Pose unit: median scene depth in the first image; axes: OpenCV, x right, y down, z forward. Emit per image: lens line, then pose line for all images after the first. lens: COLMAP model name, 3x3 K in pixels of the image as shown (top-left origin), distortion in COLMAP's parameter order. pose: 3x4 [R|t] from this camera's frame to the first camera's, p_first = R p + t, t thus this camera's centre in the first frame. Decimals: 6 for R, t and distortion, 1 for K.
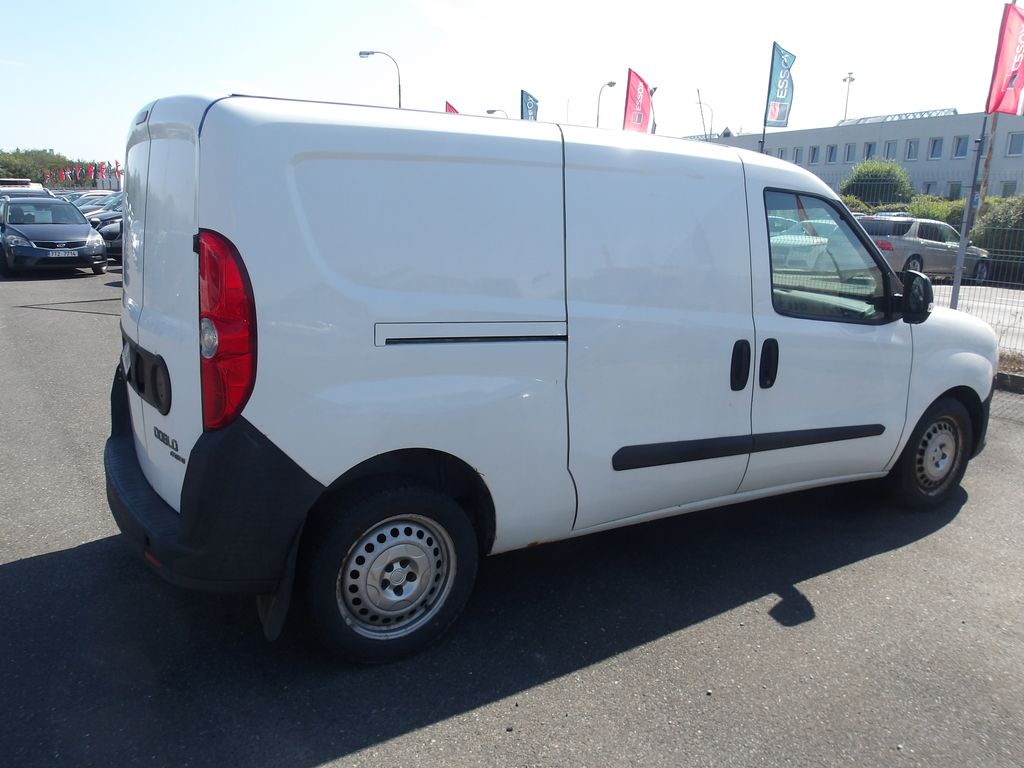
lens RADIAL K [[860.2, 0, 512.0], [0, 860.2, 384.0], [0, 0, 1]] dist [-0.002022, -0.001934]
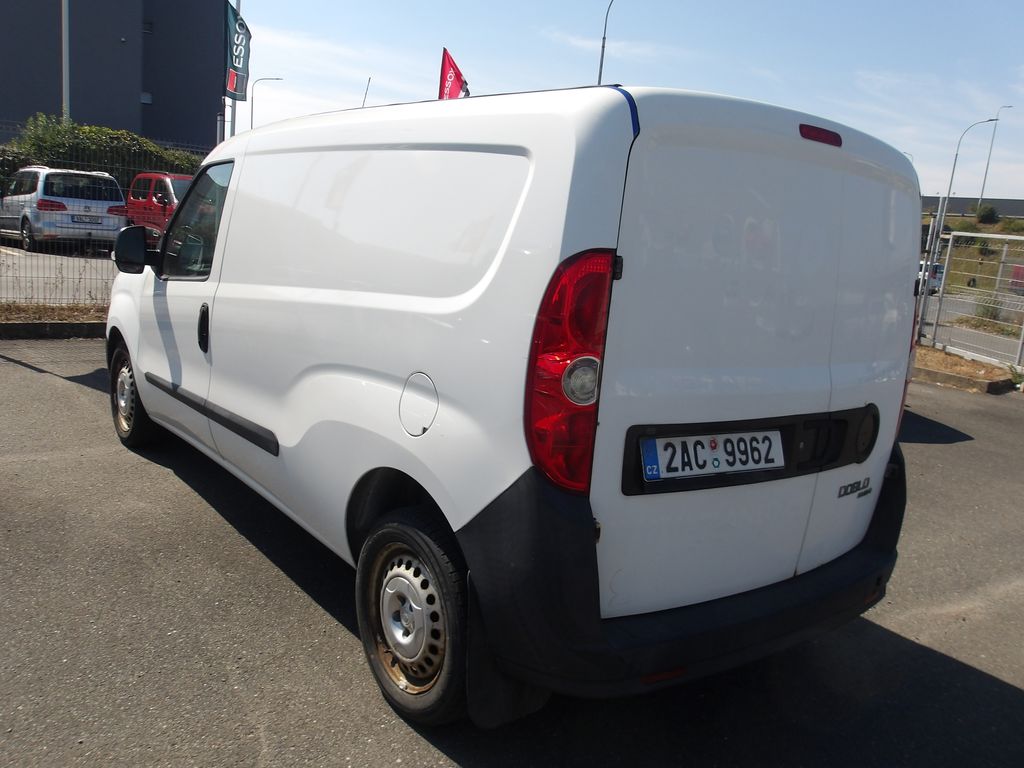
lens RADIAL K [[860.2, 0, 512.0], [0, 860.2, 384.0], [0, 0, 1]] dist [-0.002022, -0.001934]
pose [[-0.097813, -0.221480, 0.970247, -1.213367], [0.104409, 0.967258, 0.231323, -0.299864], [-0.989713, 0.123929, -0.071486, 1.358488]]
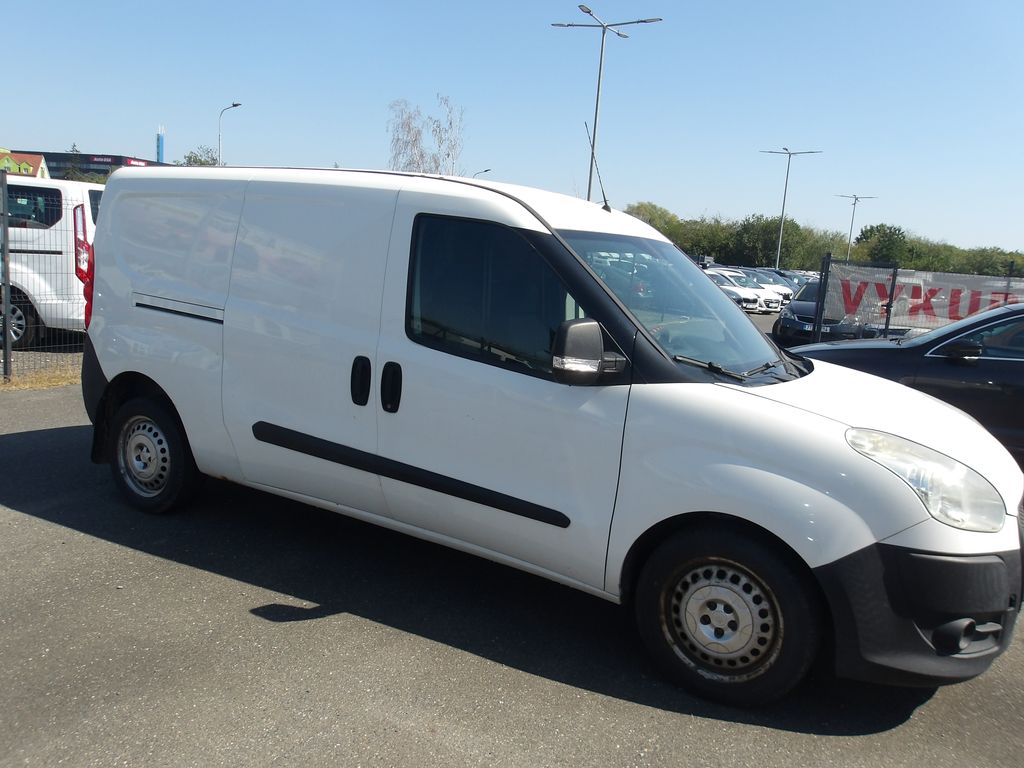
lens RADIAL K [[860.2, 0, 512.0], [0, 860.2, 384.0], [0, 0, 1]] dist [-0.002022, -0.001934]
pose [[0.447148, 0.138464, -0.883678, 1.481695], [-0.239663, 0.970368, 0.030776, -0.110121], [0.861754, 0.198023, 0.467083, 0.788387]]
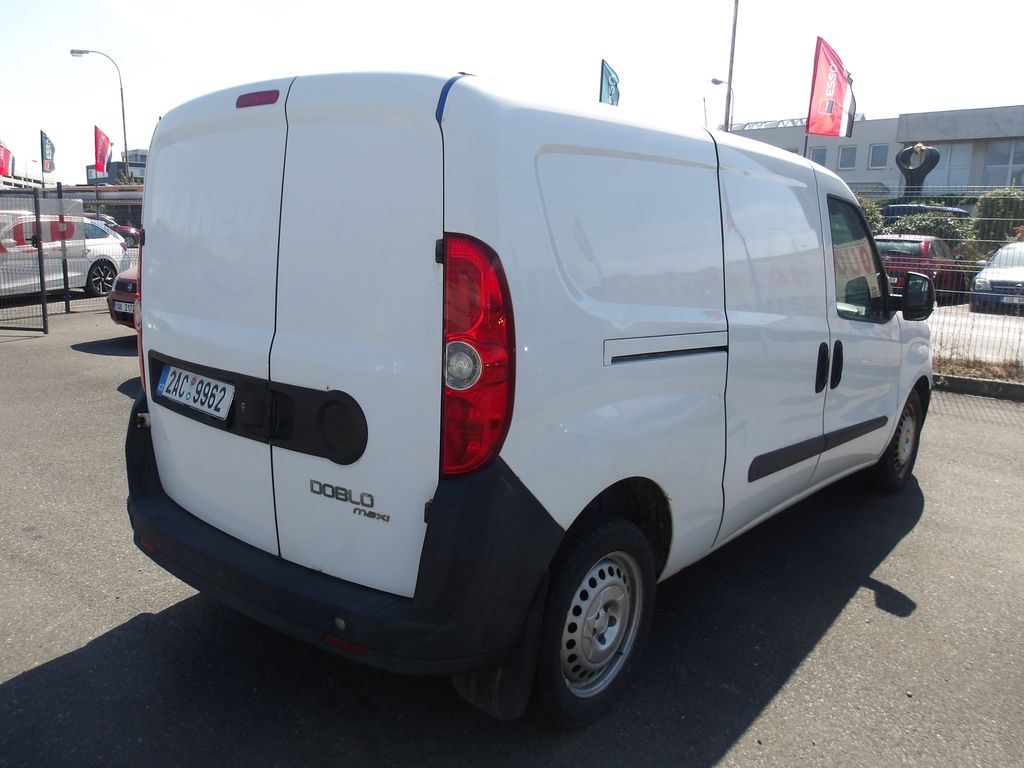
lens RADIAL K [[860.2, 0, 512.0], [0, 860.2, 384.0], [0, 0, 1]] dist [-0.002022, -0.001934]
pose [[0.951277, -0.060696, 0.302306, -0.458450], [0.065398, 0.997844, -0.005445, -0.023632], [-0.301324, 0.024950, 0.953195, 0.166570]]
